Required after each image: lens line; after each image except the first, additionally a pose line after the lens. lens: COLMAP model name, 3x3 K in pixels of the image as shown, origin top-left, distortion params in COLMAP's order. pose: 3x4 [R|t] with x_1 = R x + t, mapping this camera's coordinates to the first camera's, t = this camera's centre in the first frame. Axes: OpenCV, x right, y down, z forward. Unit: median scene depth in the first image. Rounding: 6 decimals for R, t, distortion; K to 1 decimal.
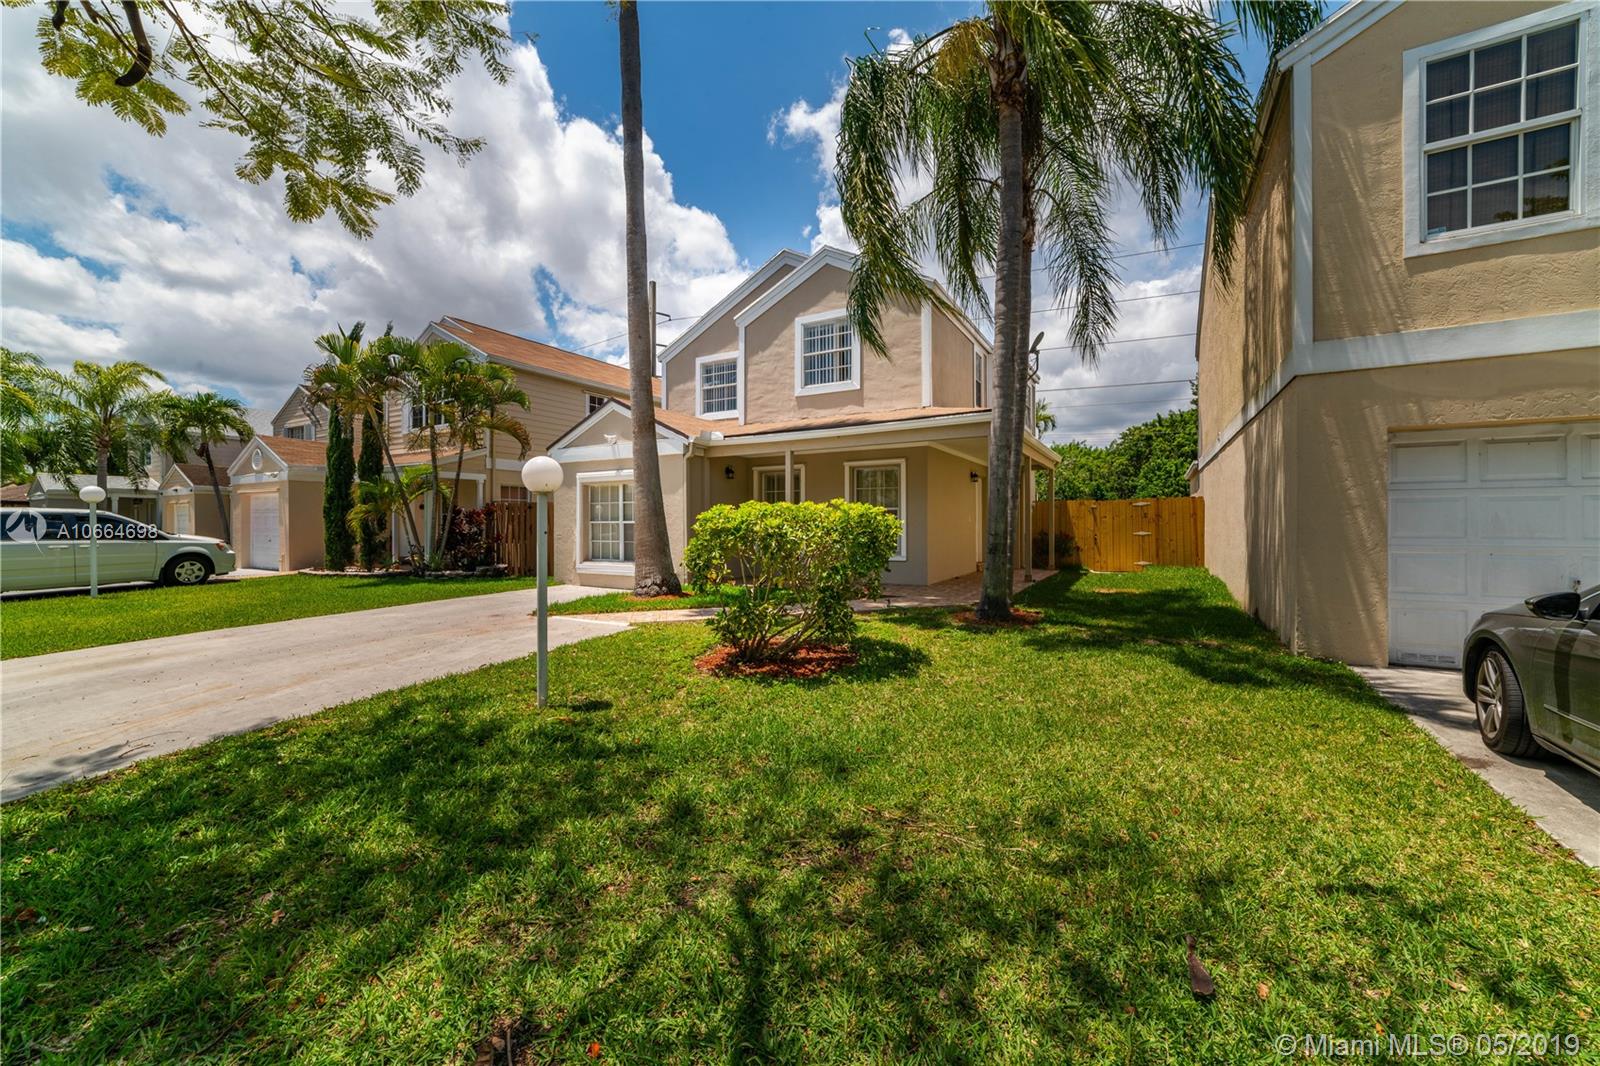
lens RADIAL K [[610.5, 0, 799.3], [0, 610.5, 530.3], [0, 0, 1]] dist [-0.000381, -0.000082]
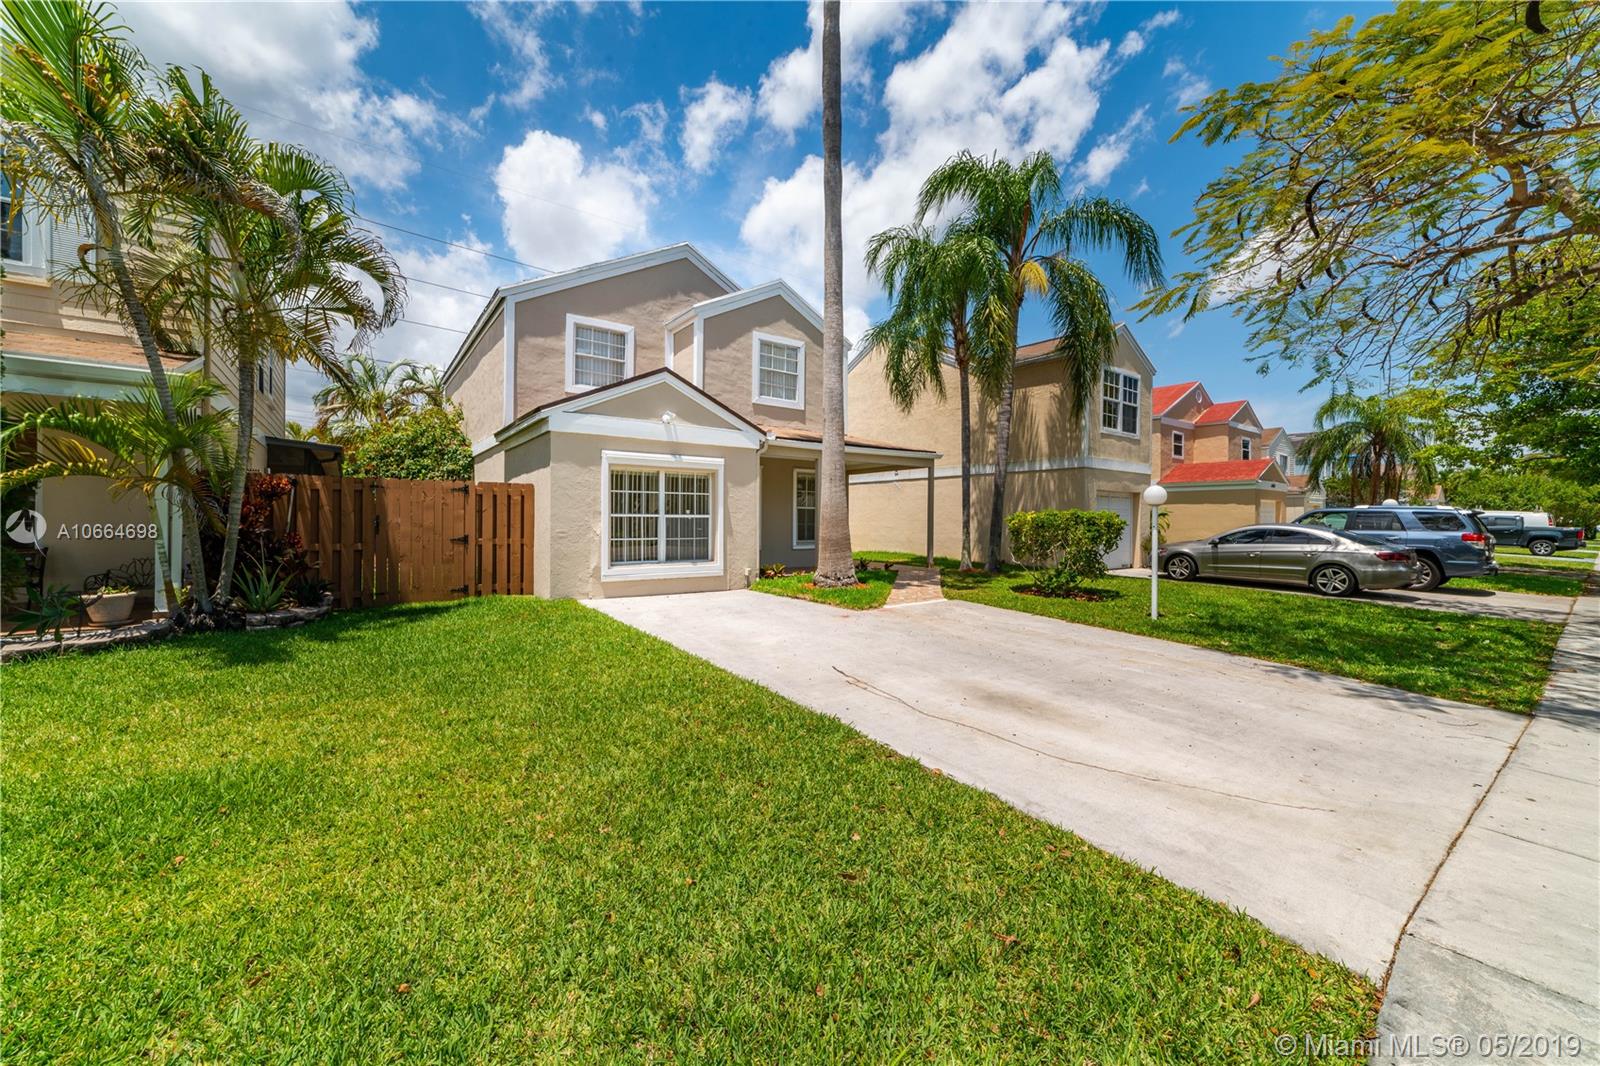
lens RADIAL K [[610.5, 0, 800.0], [0, 610.5, 523.3], [0, 0, 1]] dist [-0.000381, -0.000082]
pose [[0.415545, 0.001184, 0.909572, -1.000120], [-0.002202, 0.999998, -0.000296, -0.003502], [-0.909570, -0.001880, 0.415546, 0.488230]]
